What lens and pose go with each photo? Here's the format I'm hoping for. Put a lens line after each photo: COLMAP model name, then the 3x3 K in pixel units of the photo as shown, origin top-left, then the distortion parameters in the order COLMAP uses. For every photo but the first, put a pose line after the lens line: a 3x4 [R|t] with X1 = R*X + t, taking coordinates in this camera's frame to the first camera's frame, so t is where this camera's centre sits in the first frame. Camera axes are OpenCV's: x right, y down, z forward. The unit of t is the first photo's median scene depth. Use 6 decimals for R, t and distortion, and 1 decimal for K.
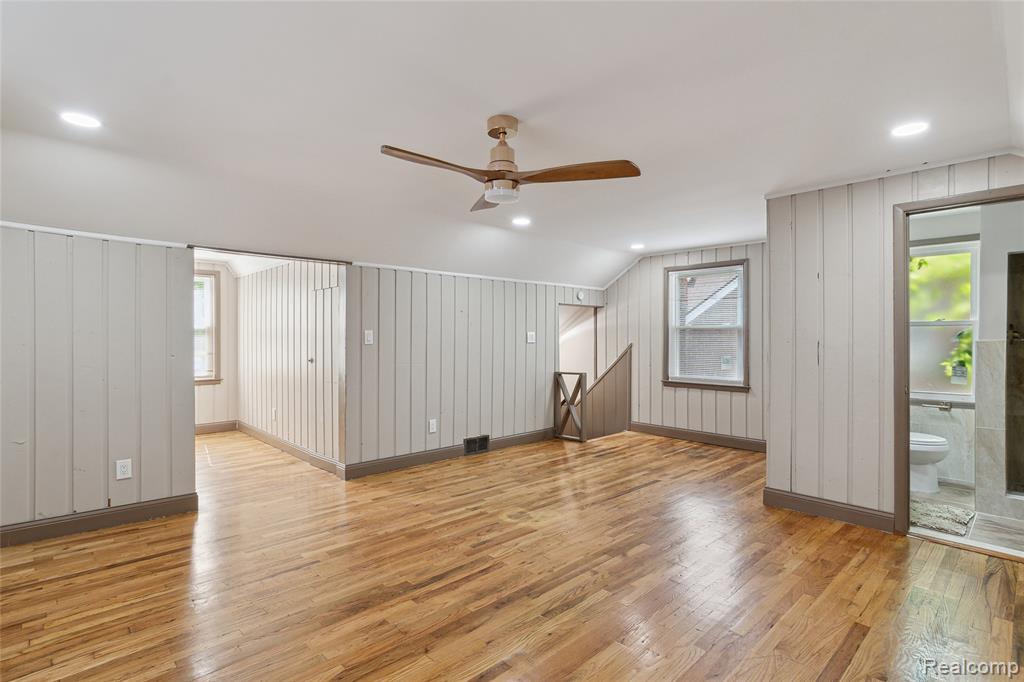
lens RADIAL K [[509.3, 0, 512.0], [0, 509.3, 341.0], [0, 0, 1]] dist [-0.020911, 0.009426]
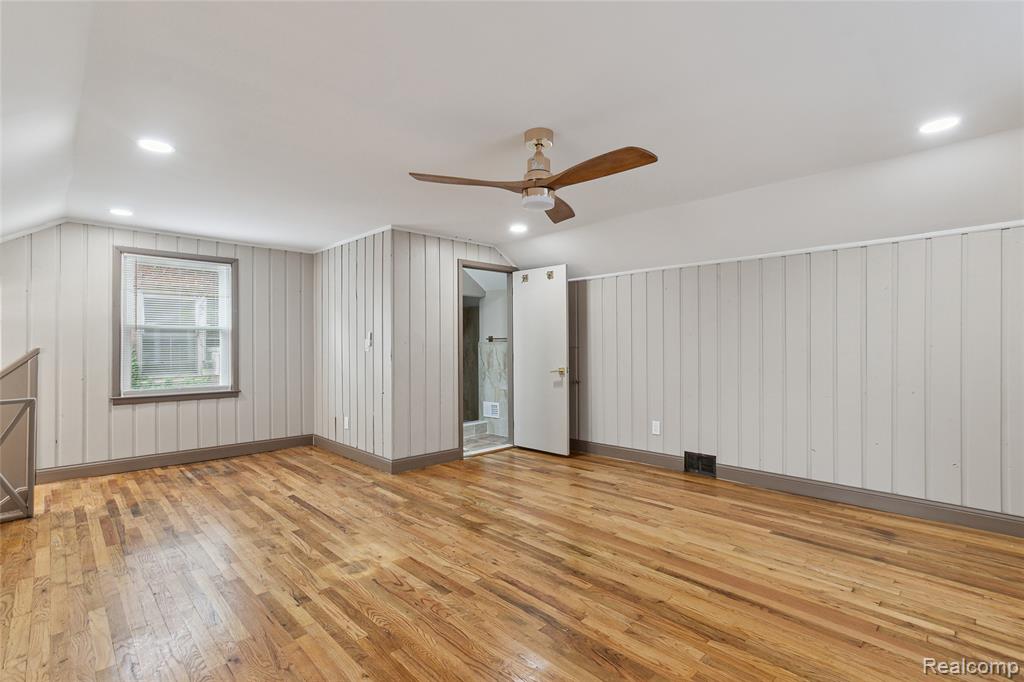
lens RADIAL K [[474.4, 0, 521.8], [0, 474.4, 332.3], [0, 0, 1]] dist [-0.038398, 0.028674]
pose [[-0.019611, 0.021921, 0.999567, -0.703733], [0.007620, 0.999734, -0.021775, 0.003357], [-0.999779, 0.007190, -0.019773, 0.743614]]
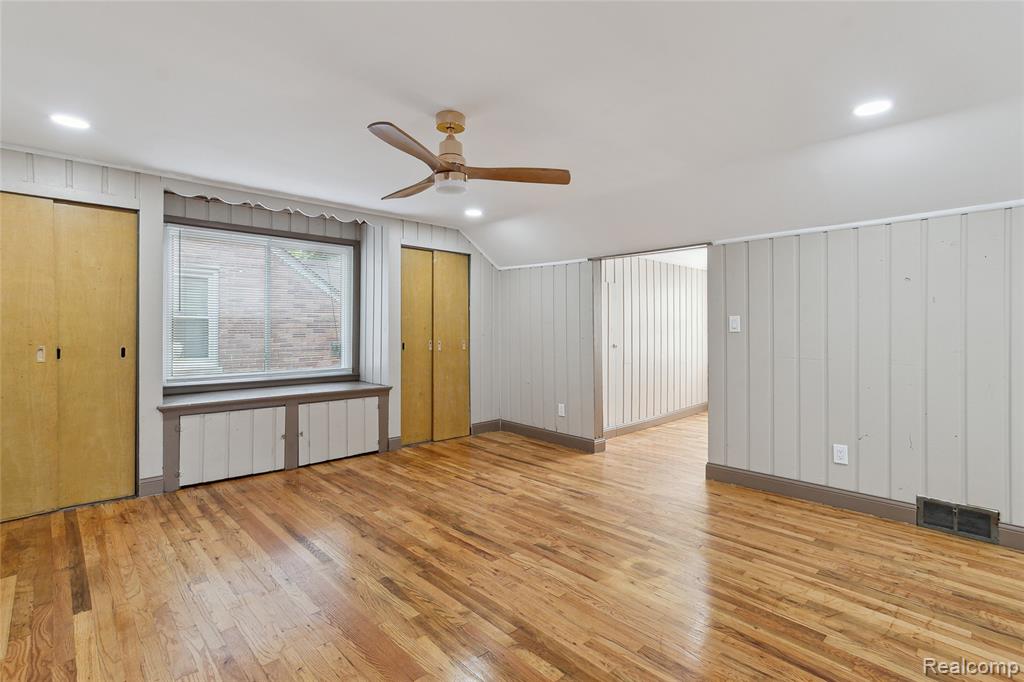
lens RADIAL K [[487.3, 0, 517.1], [0, 487.3, 330.2], [0, 0, 1]] dist [-0.022680, 0.016418]
pose [[-0.002709, 0.001448, -0.999995, 0.687060], [-0.005392, 0.999984, 0.001463, 0.004777], [0.999982, 0.005396, -0.002701, 0.802202]]
